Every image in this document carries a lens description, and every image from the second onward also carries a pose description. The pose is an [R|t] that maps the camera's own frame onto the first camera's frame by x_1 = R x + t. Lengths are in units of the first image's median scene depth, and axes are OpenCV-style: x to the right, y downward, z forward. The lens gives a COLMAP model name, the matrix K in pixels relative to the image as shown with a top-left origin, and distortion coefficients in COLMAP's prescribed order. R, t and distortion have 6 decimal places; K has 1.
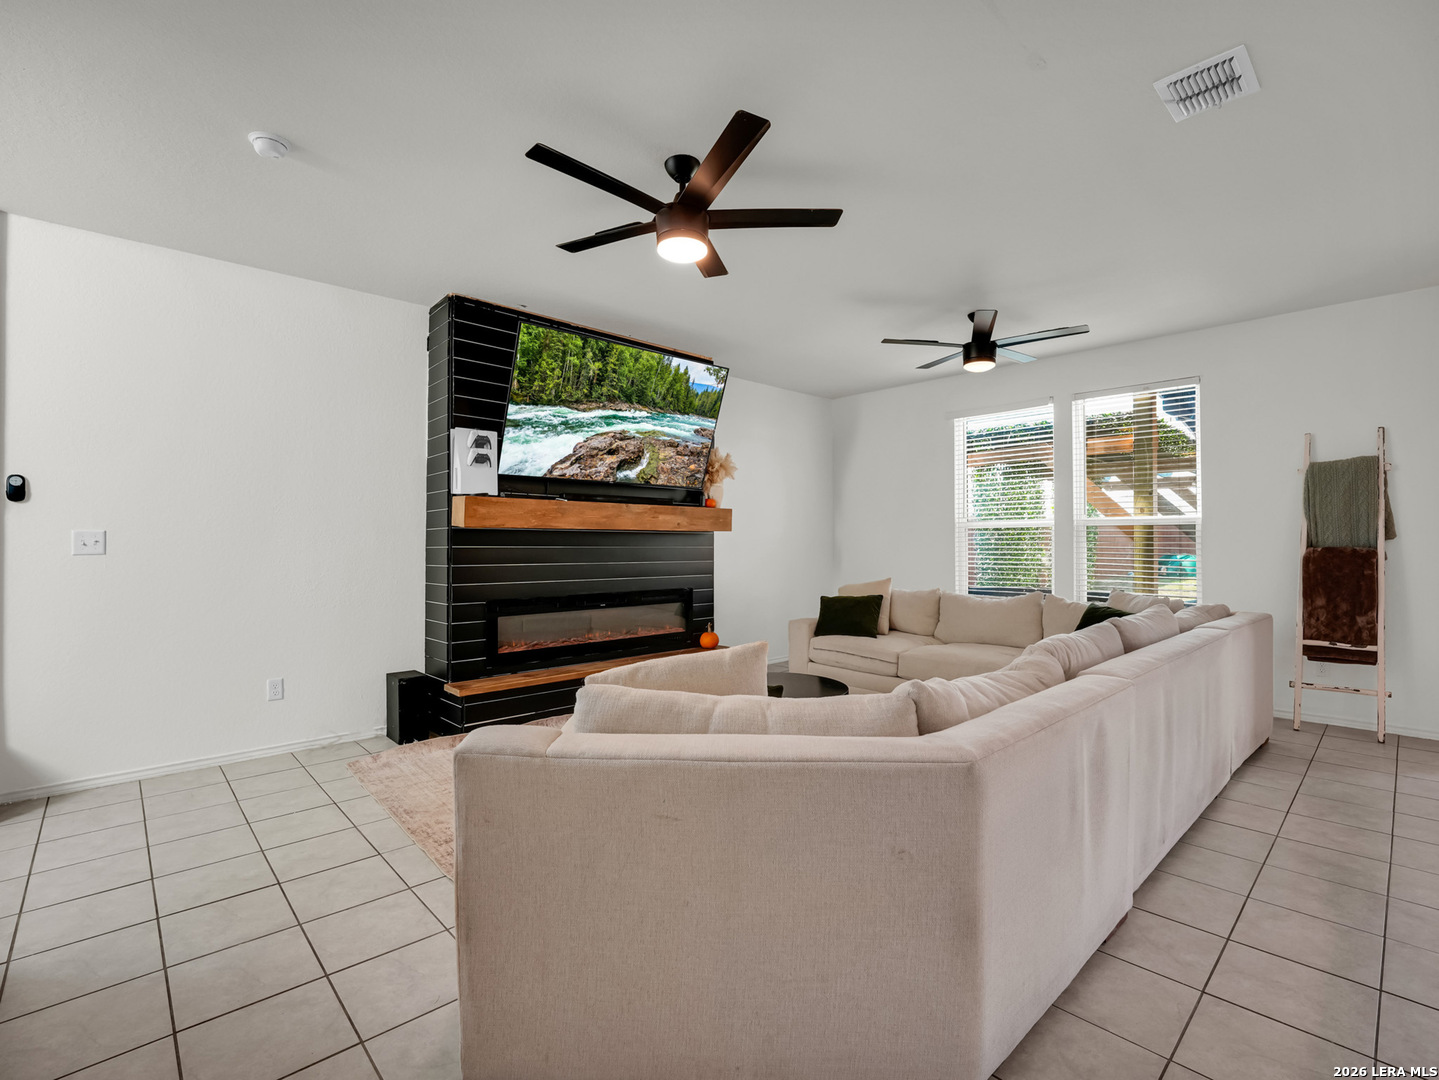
lens RADIAL K [[671.8, 0, 751.7], [0, 671.8, 544.3], [0, 0, 1]] dist [-0.043588, 0.000006]
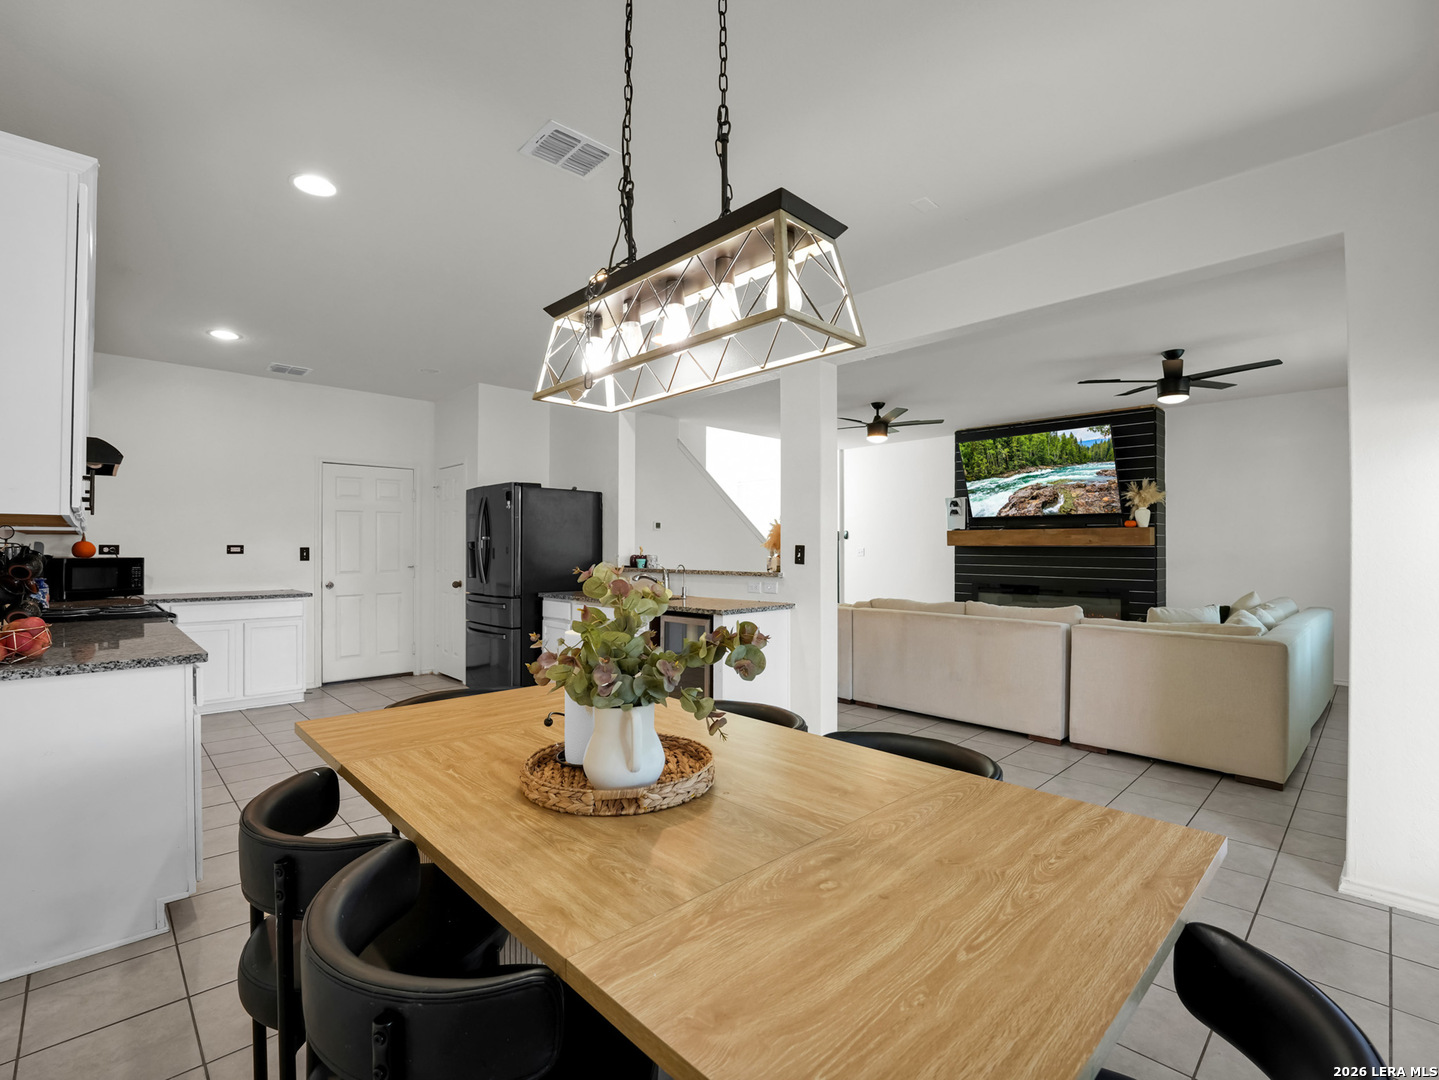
lens RADIAL K [[657.8, 0, 723.3], [0, 657.8, 538.8], [0, 0, 1]] dist [-0.024497, 0.000860]
pose [[-0.016690, -0.005695, -0.999844, 1.376848], [0.001362, 0.999983, -0.005719, -0.033127], [0.999860, -0.001457, -0.016682, 0.293990]]
